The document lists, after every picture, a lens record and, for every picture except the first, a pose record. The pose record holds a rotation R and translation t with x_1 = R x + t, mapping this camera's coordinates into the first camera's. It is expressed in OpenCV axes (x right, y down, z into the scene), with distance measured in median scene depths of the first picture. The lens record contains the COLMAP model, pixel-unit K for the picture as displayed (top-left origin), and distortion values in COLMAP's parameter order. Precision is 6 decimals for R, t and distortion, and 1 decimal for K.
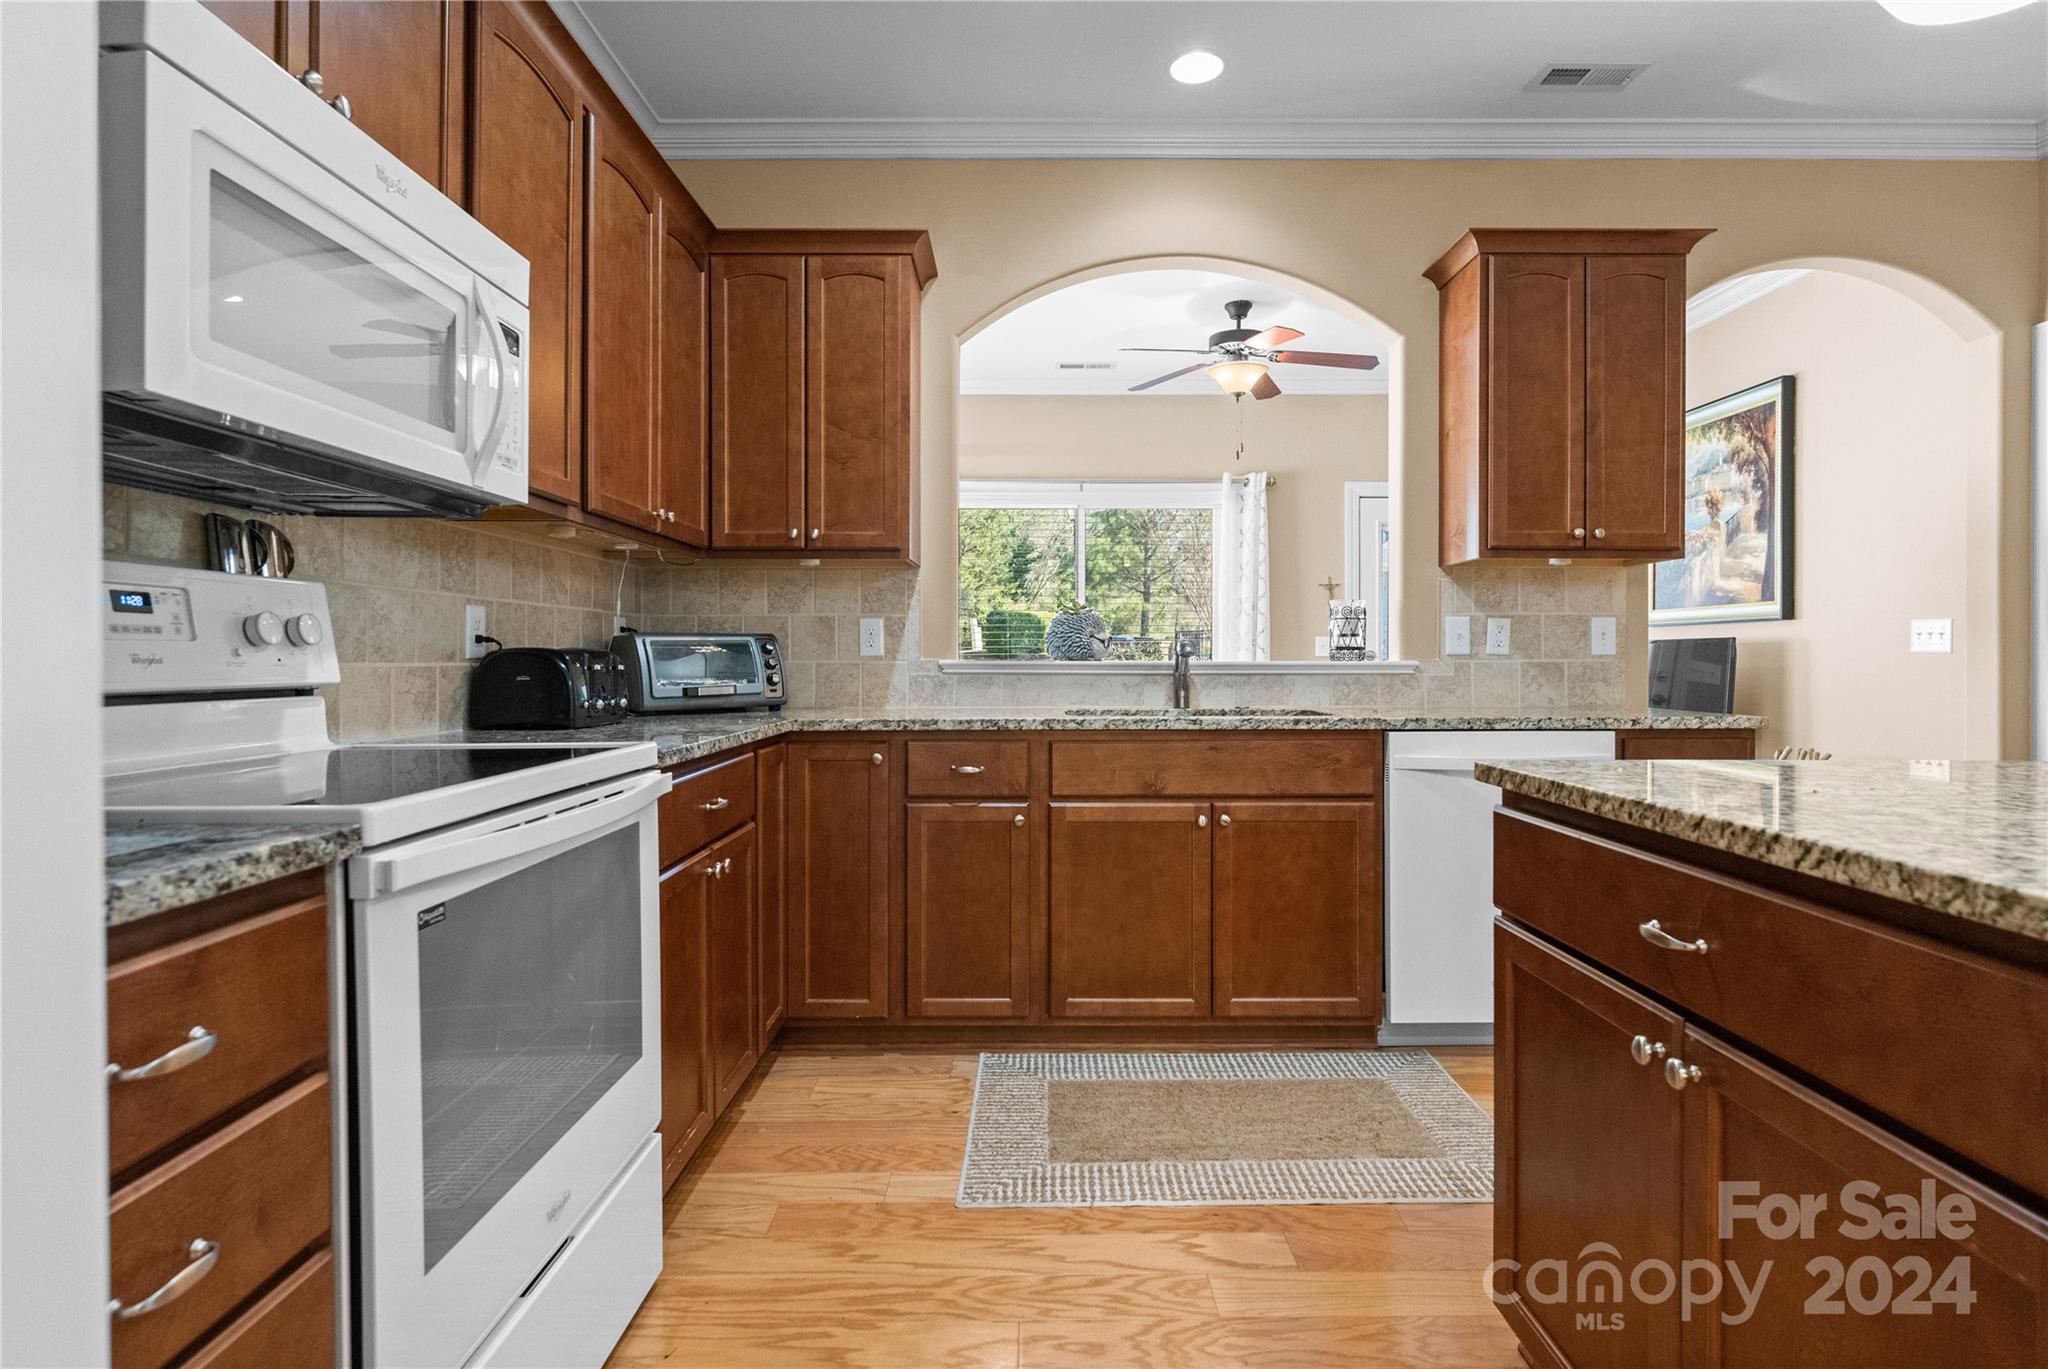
lens RADIAL K [[1030.0, 0, 1033.6], [0, 1030.0, 661.0], [0, 0, 1]] dist [0.001082, -0.000125]
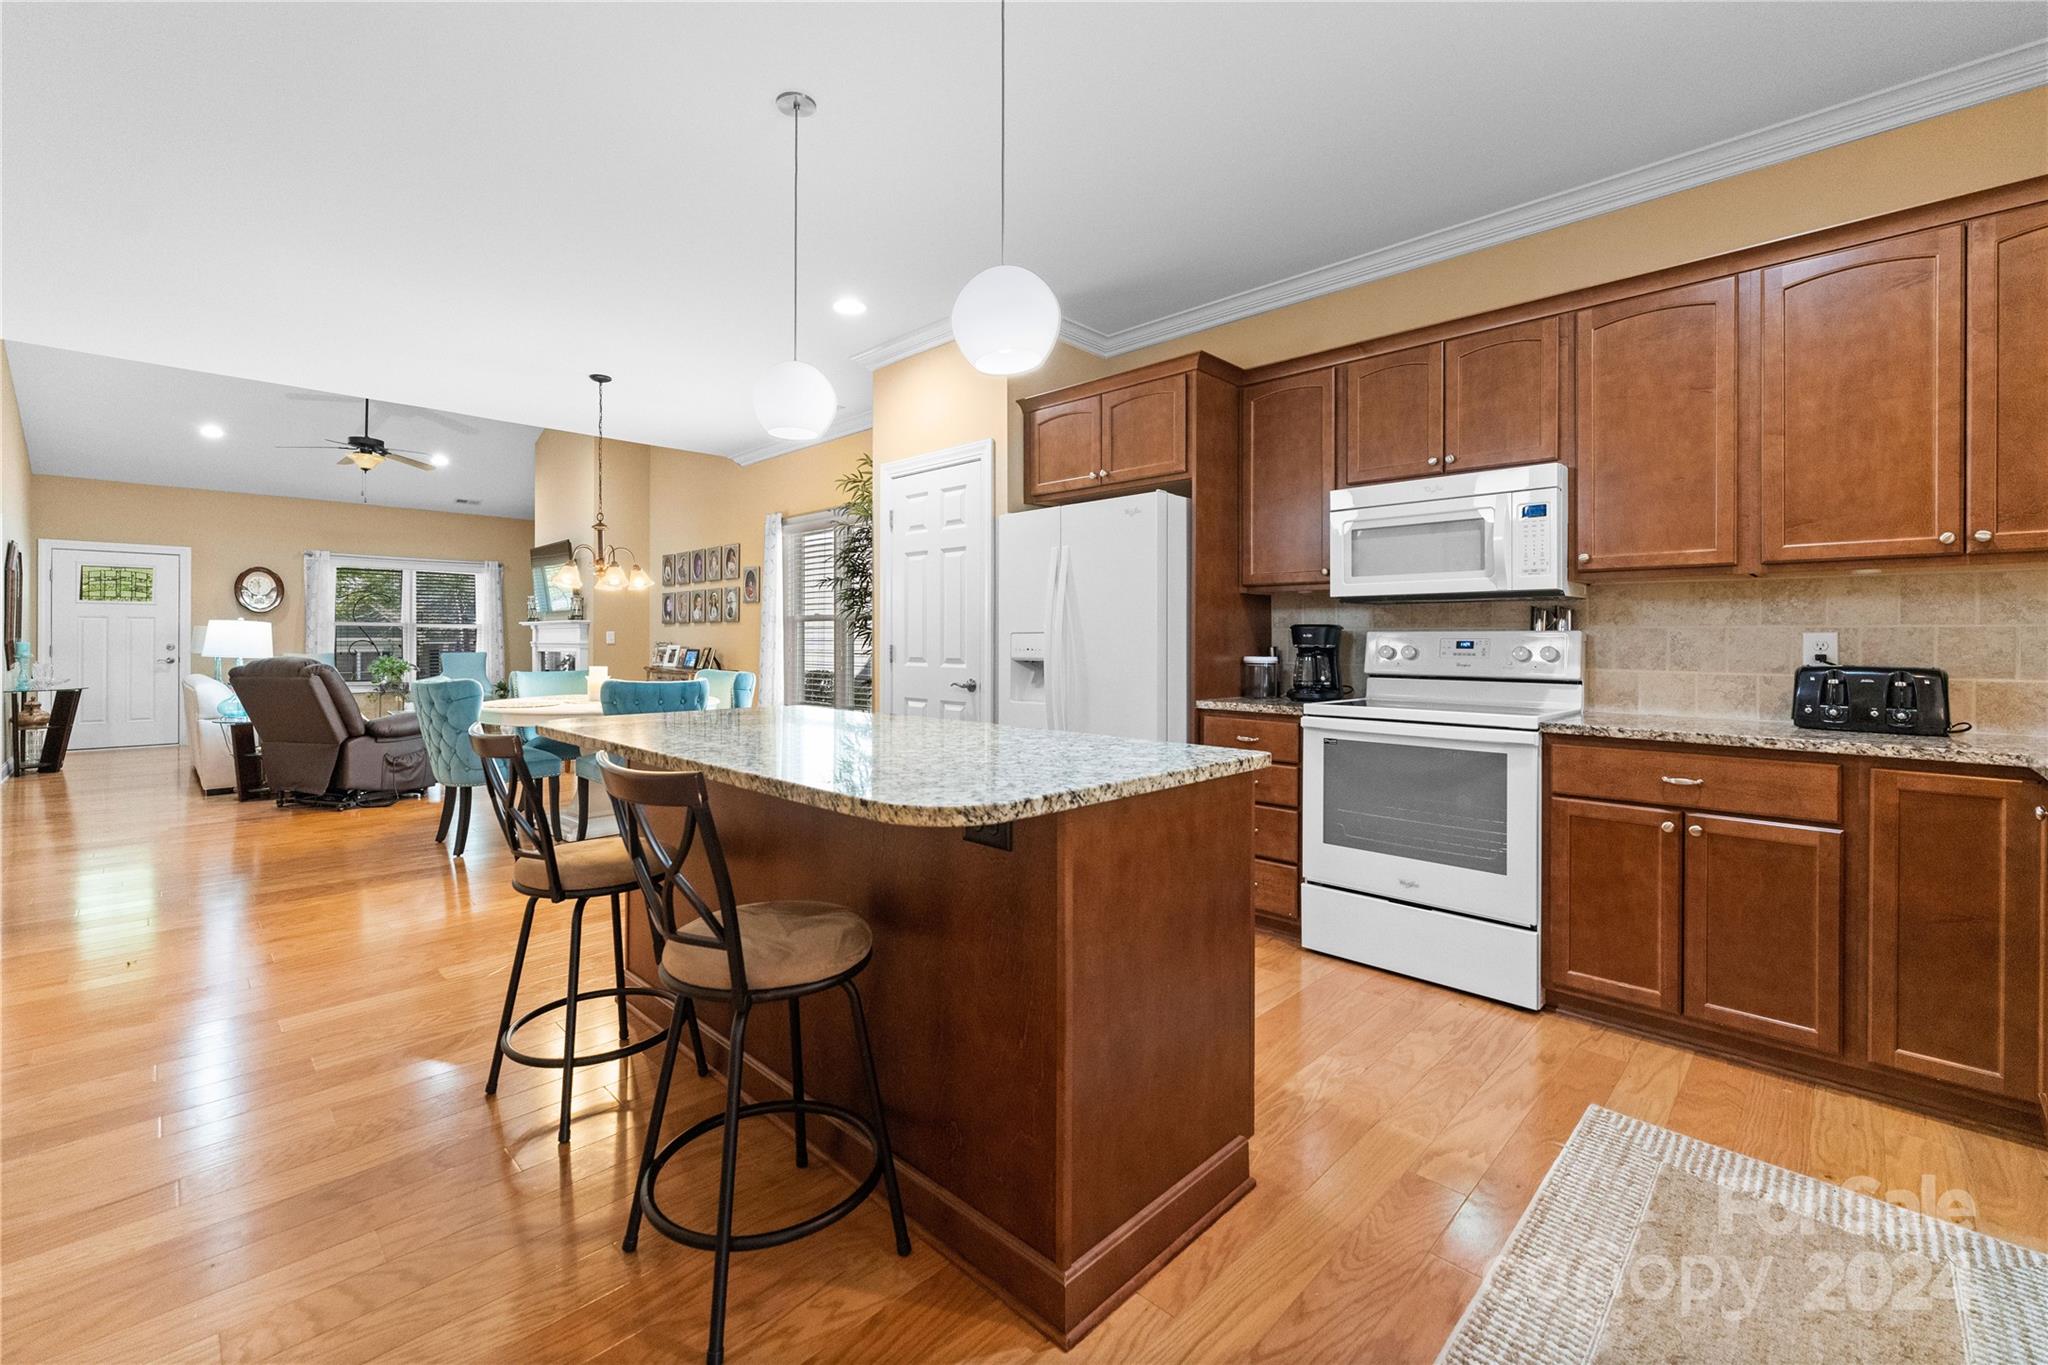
lens RADIAL K [[848.4, 0, 989.7], [0, 848.4, 638.0], [0, 0, 1]] dist [0.001747, 0.000294]
pose [[-0.715525, -0.005189, -0.698568, 0.874718], [-0.006886, 0.999976, -0.000375, -0.033616], [0.698553, 0.004542, -0.715544, 0.895412]]
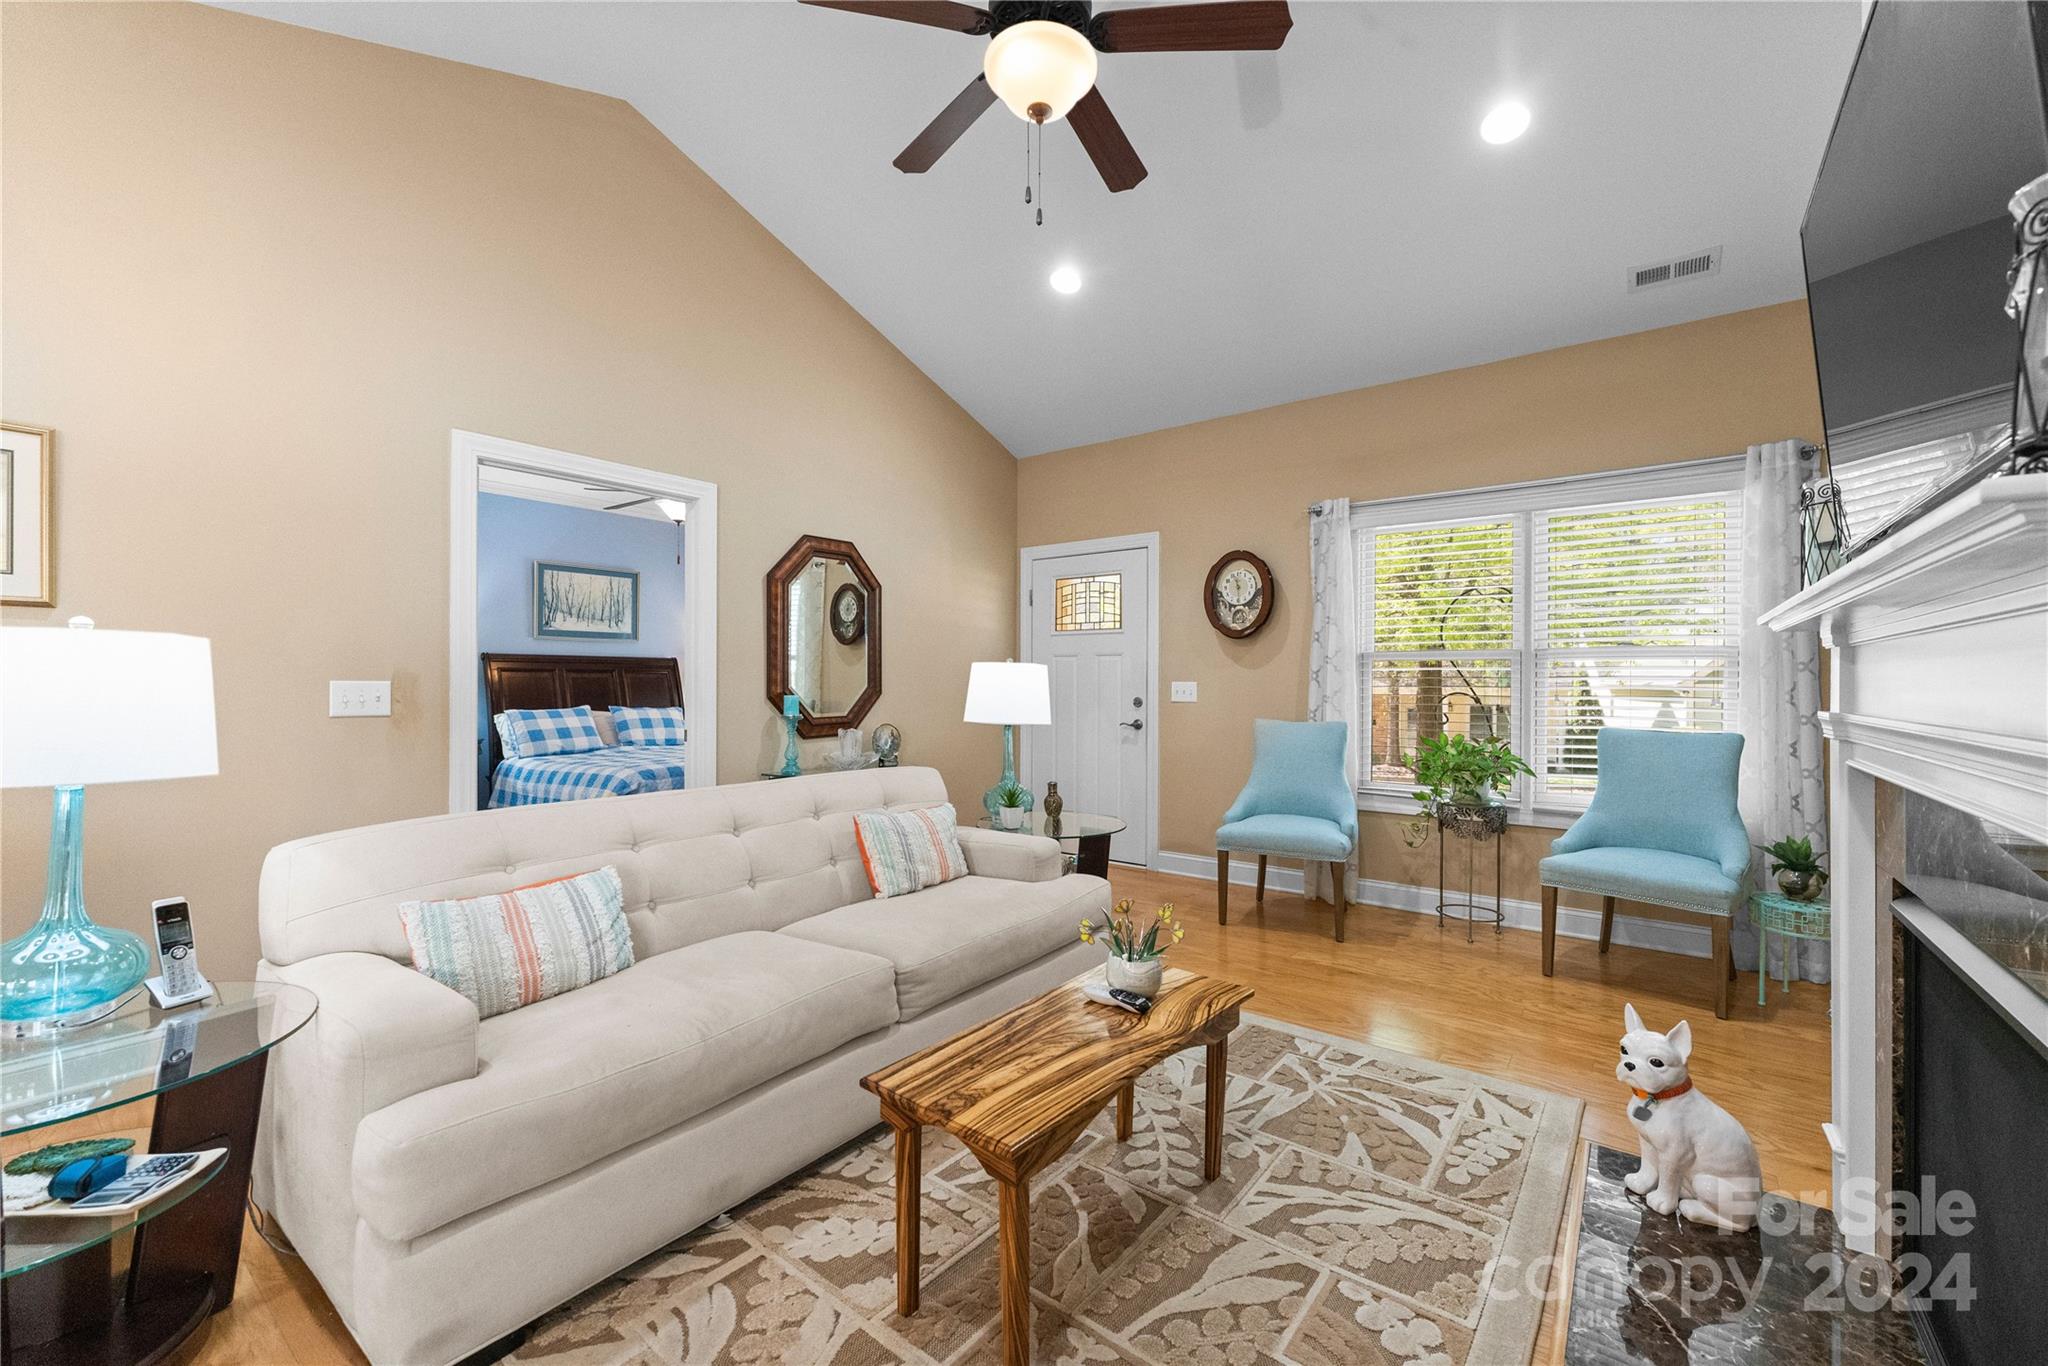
lens RADIAL K [[819.0, 0, 1024.0], [0, 819.0, 683.0], [0, 0, 1]] dist [0.000184, 0.000019]
pose [[-0.794857, -0.002772, 0.606790, -0.125539], [-0.000173, 0.999991, 0.004343, -0.031690], [-0.606797, 0.003347, -0.794850, -2.063432]]
